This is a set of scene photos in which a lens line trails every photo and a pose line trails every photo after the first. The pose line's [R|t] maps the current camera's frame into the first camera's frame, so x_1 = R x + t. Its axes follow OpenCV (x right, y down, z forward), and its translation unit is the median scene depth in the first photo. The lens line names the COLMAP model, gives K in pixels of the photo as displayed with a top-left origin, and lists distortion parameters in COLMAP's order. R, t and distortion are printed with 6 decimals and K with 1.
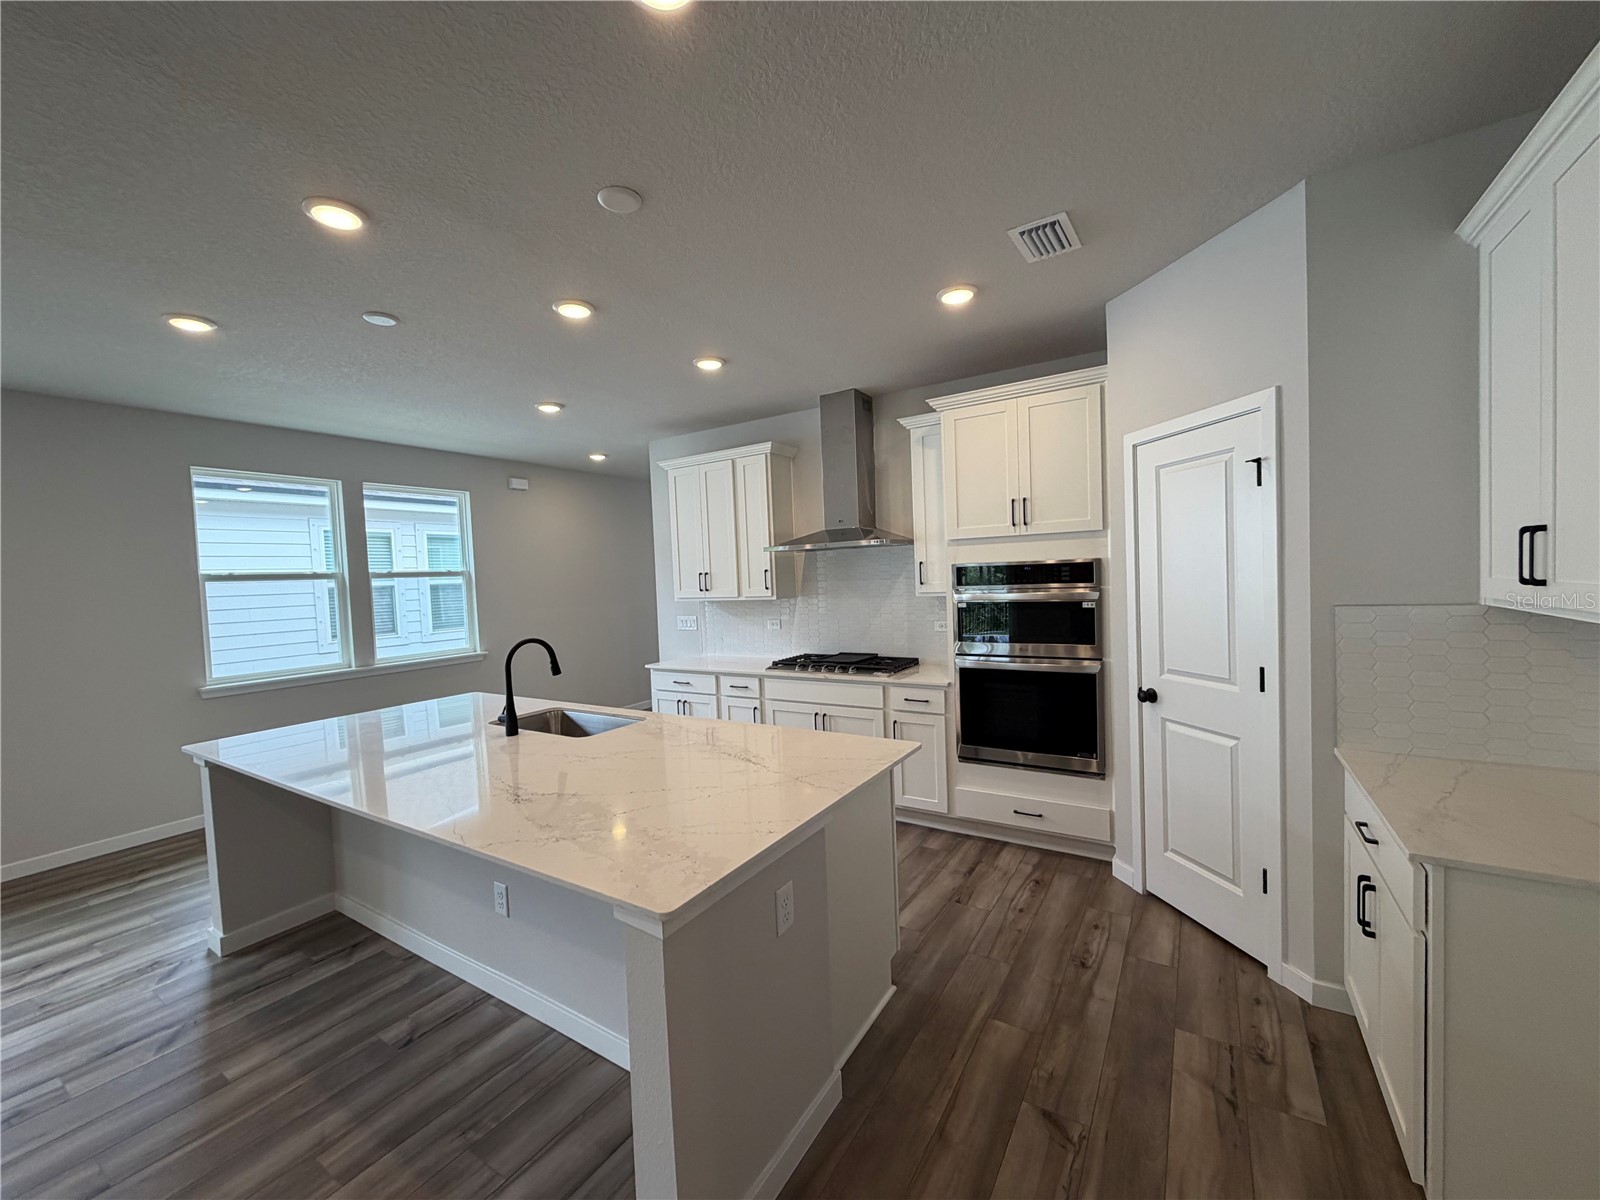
lens RADIAL K [[637.4, 0, 794.7], [0, 637.4, 600.2], [0, 0, 1]] dist [-0.000183, 0.000392]
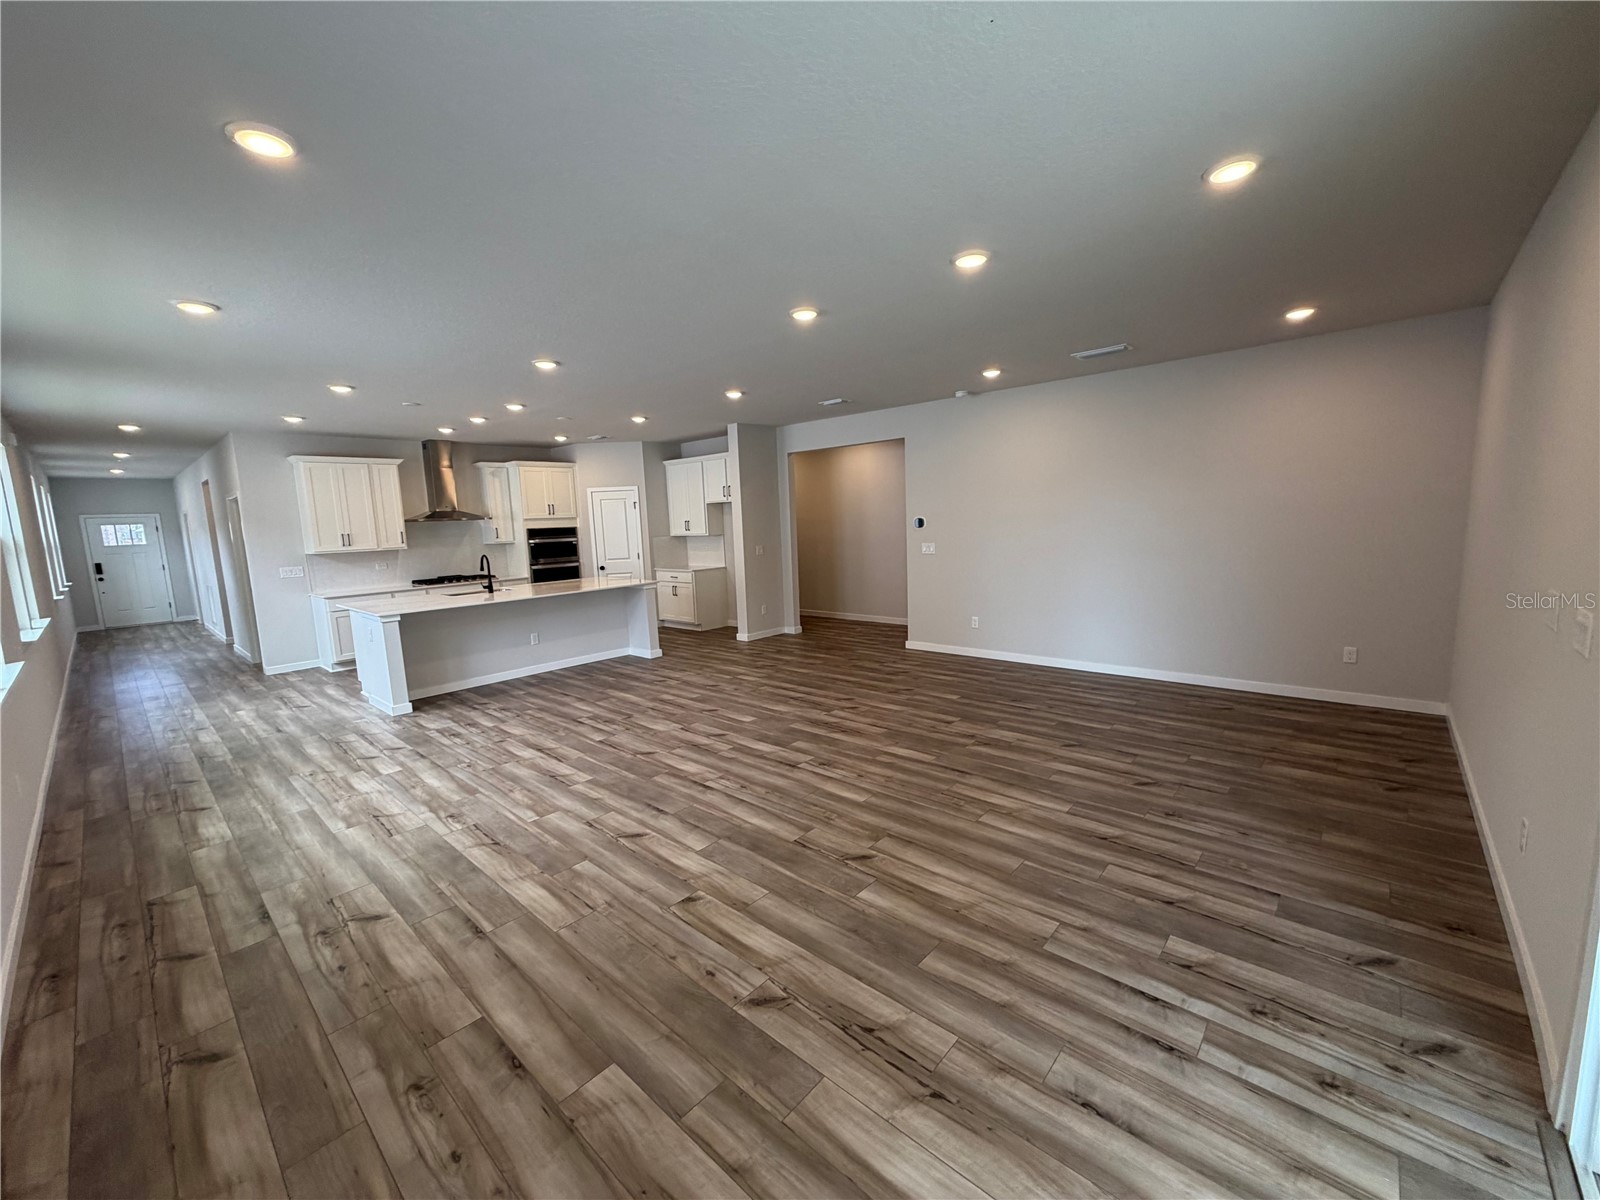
lens RADIAL K [[637.4, 0, 793.7], [0, 637.4, 600.3], [0, 0, 1]] dist [-0.000183, 0.000392]
pose [[0.173187, -0.093104, 0.980478, -2.161712], [0.070806, 0.994123, 0.081893, 0.097385], [-0.982340, 0.055241, 0.178761, -0.482466]]
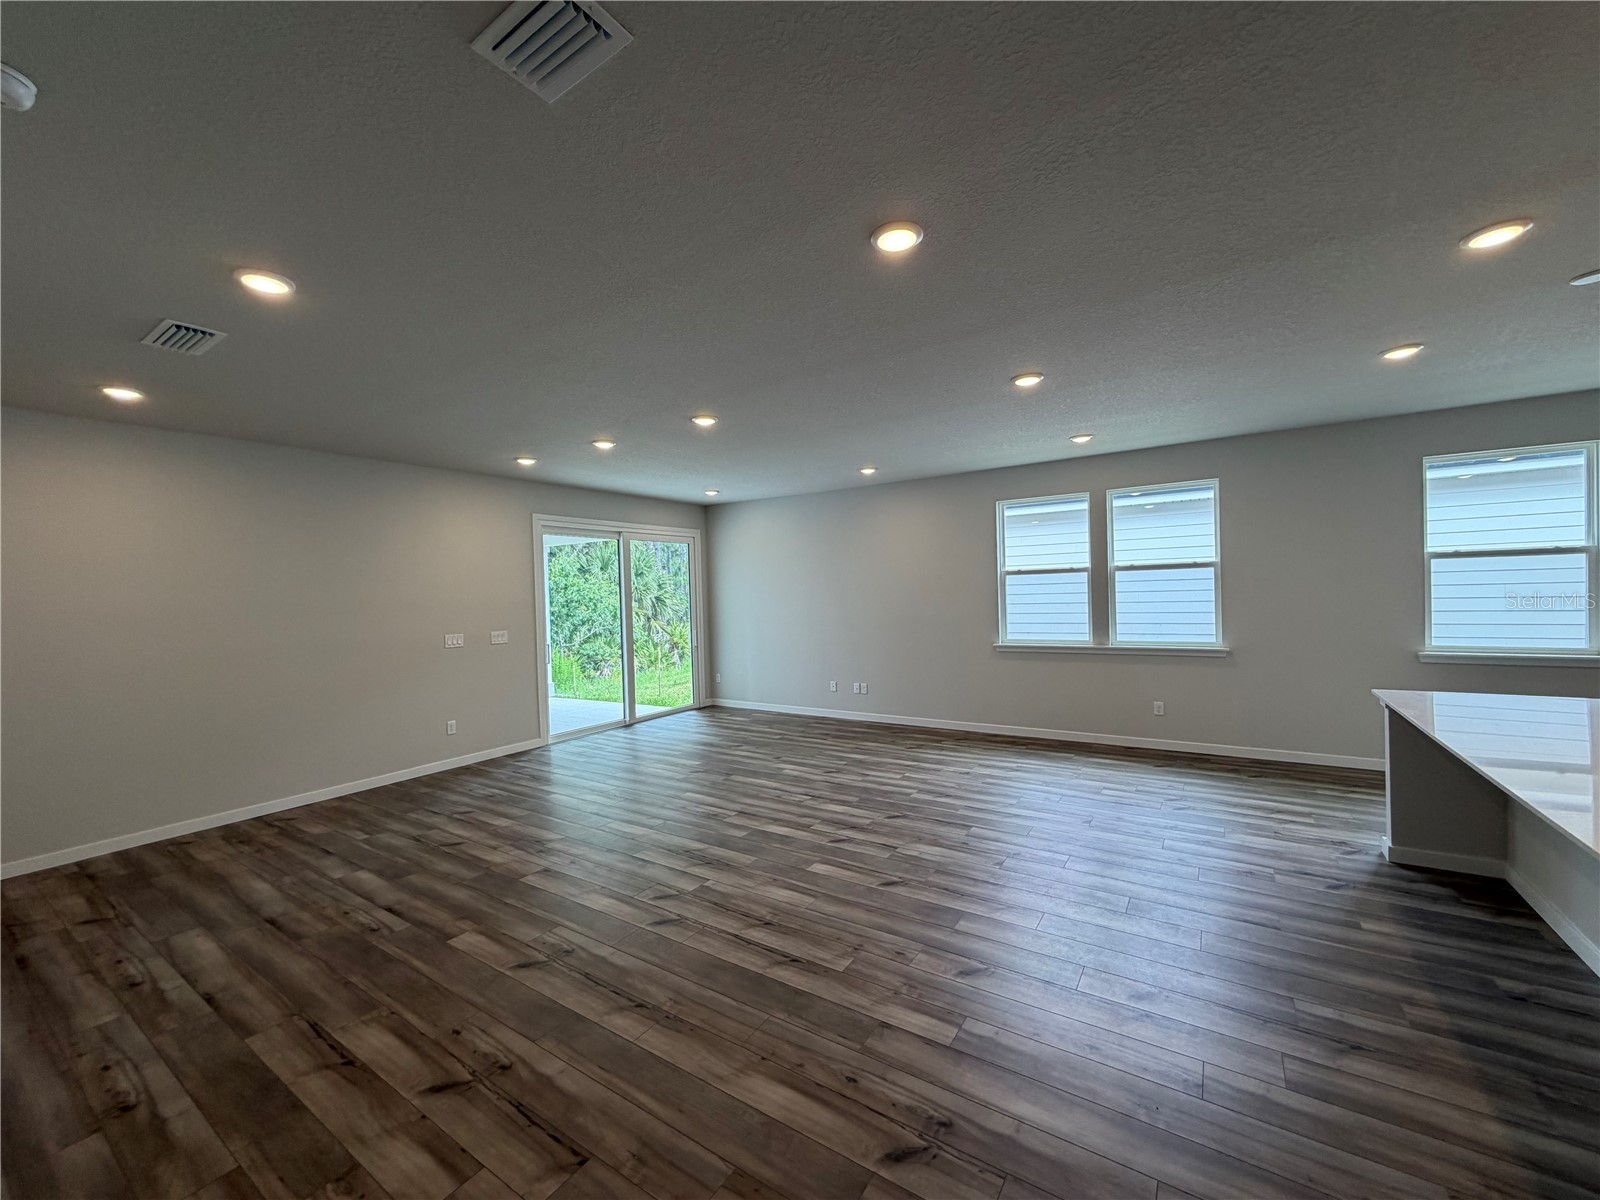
lens RADIAL K [[637.4, 0, 794.5], [0, 637.4, 598.5], [0, 0, 1]] dist [-0.000183, 0.000392]
pose [[-0.018334, 0.050766, -0.998542, 0.281218], [-0.010323, 0.998647, 0.050961, -0.006734], [0.999779, 0.011242, -0.017785, -0.122633]]
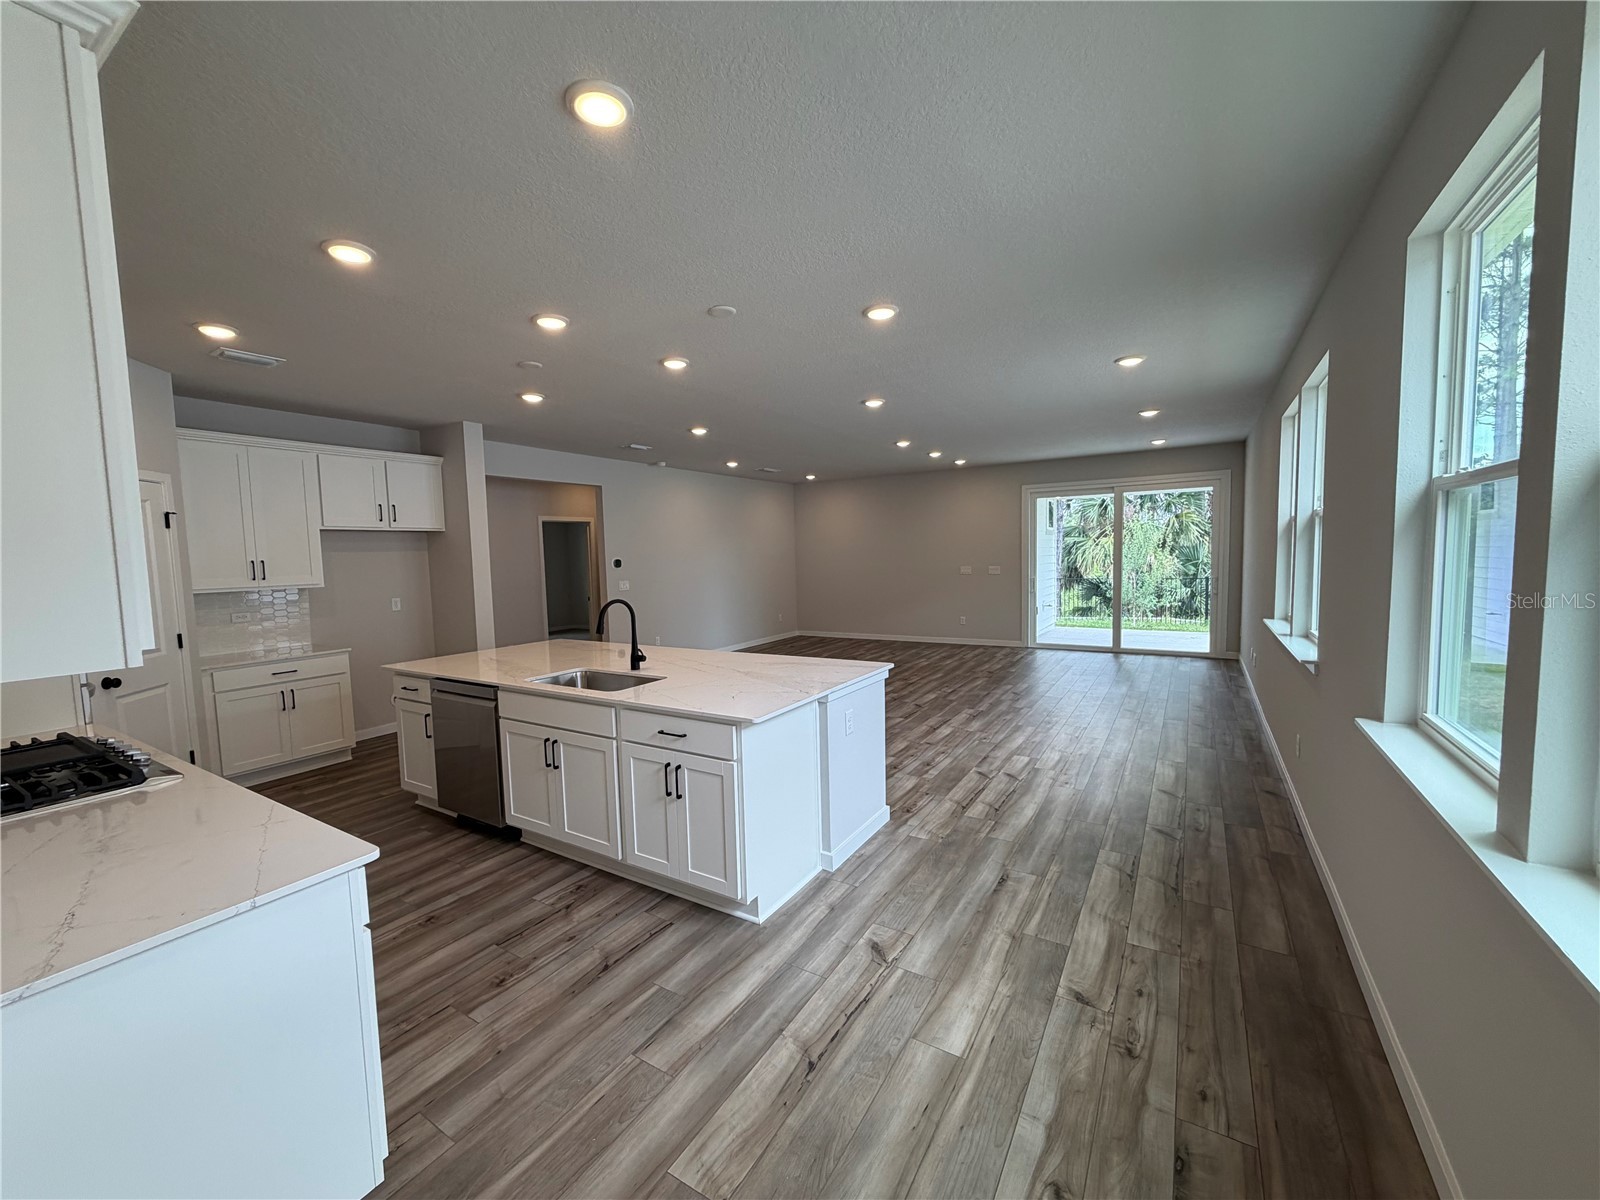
lens RADIAL K [[637.4, 0, 796.0], [0, 637.4, 603.5], [0, 0, 1]] dist [-0.000183, 0.000392]
pose [[-0.997605, 0.068930, -0.005758, -0.627444], [0.067749, 0.990502, 0.119645, -0.047073], [0.013950, 0.118969, -0.992800, 1.856637]]
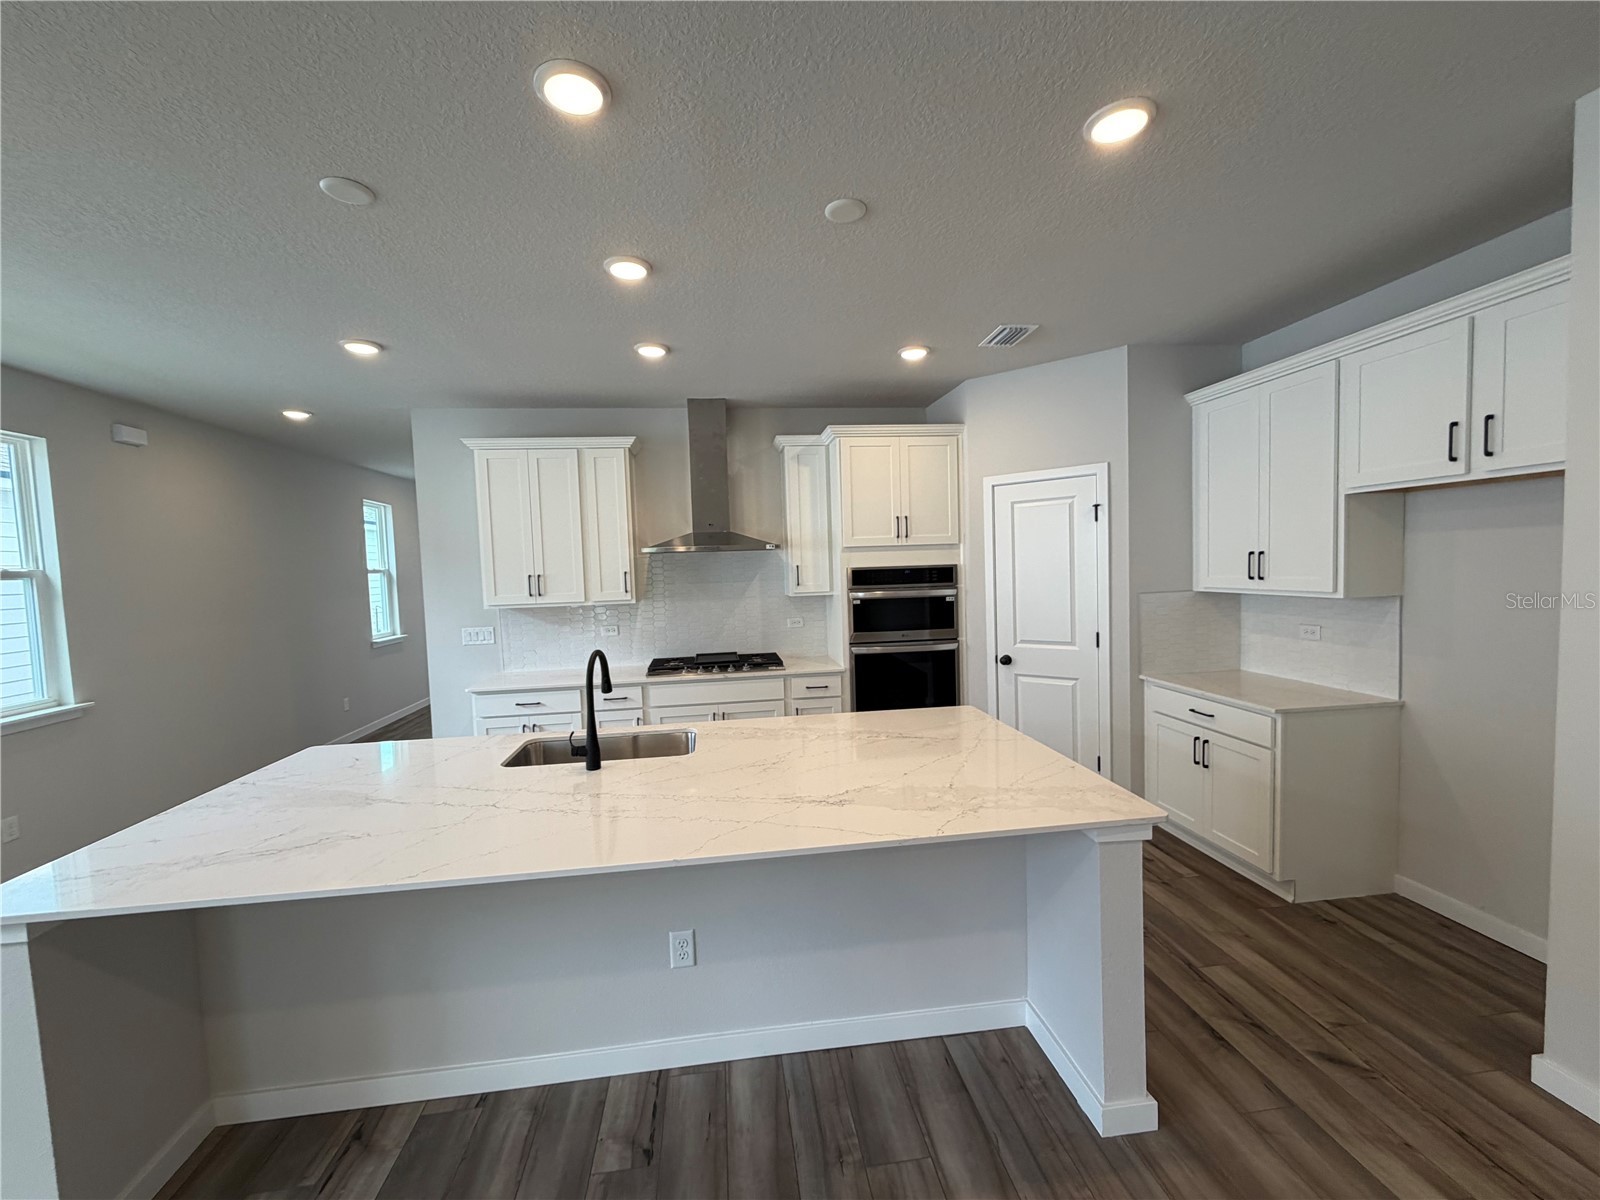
lens RADIAL K [[637.4, 0, 795.3], [0, 637.4, 600.2], [0, 0, 1]] dist [-0.000183, 0.000392]
pose [[0.769861, -0.020766, 0.637874, -0.616745], [0.027398, 0.999624, -0.000524, 0.001684], [-0.637624, 0.017880, 0.770141, 0.161169]]
